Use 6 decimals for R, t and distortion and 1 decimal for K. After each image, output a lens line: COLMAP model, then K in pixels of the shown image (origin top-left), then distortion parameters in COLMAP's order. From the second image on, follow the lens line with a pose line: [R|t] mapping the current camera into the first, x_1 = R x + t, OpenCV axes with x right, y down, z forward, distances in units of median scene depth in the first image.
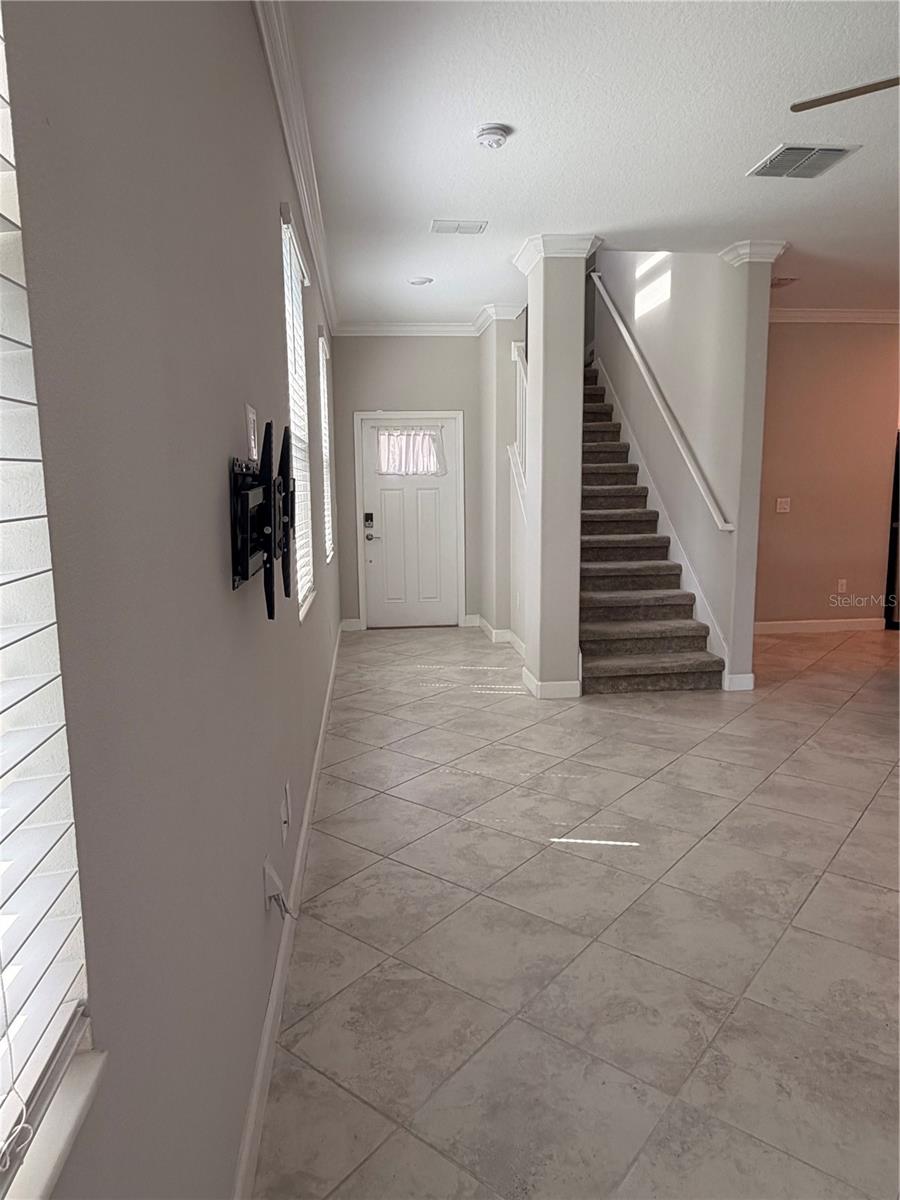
lens RADIAL K [[777.1, 0, 450.0], [0, 777.1, 600.0], [0, 0, 1]] dist [-0.006479, 0.001884]
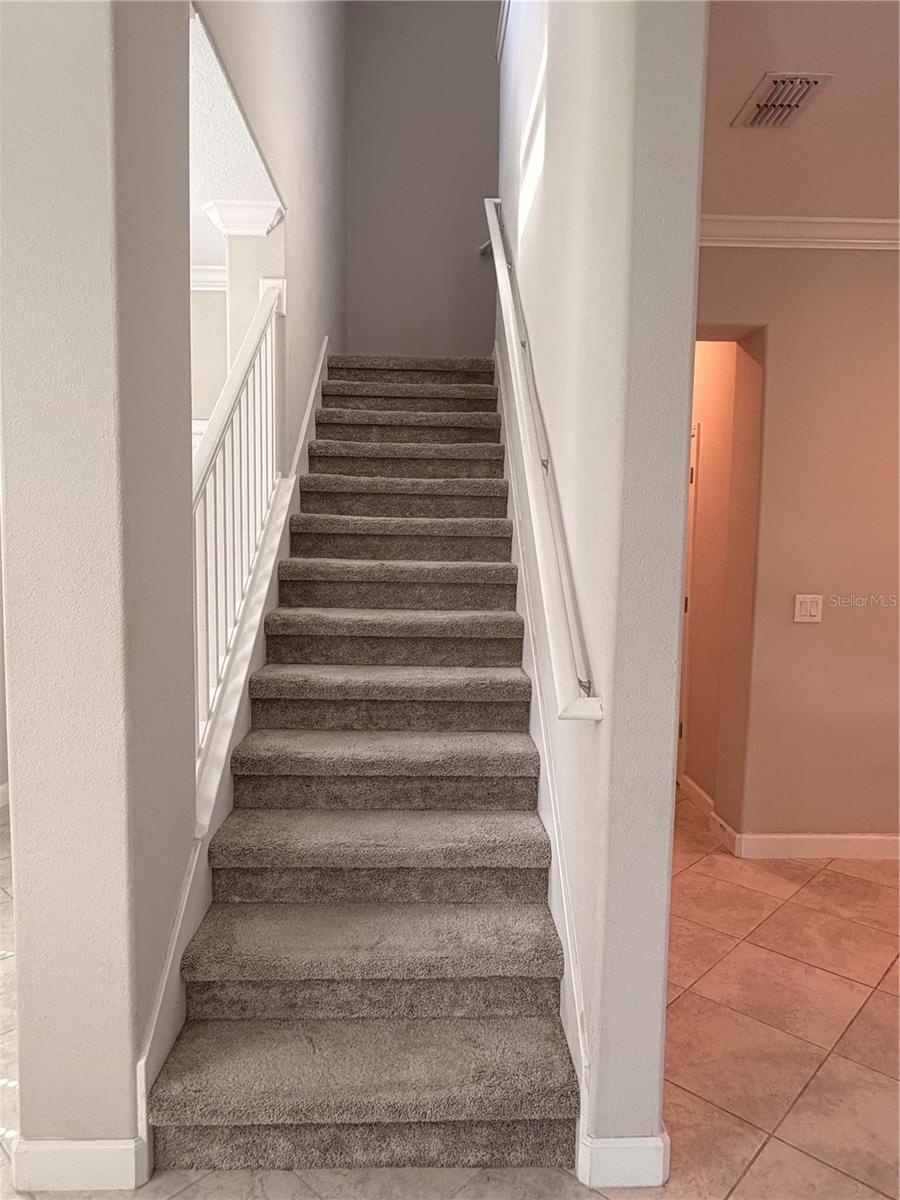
lens RADIAL K [[777.1, 0, 450.0], [0, 777.1, 600.0], [0, 0, 1]] dist [-0.006479, 0.001884]
pose [[0.996368, 0.033829, -0.078145, 0.306549], [-0.039067, 0.997021, -0.066506, -0.110347], [0.075662, 0.069318, 0.994721, 0.621106]]
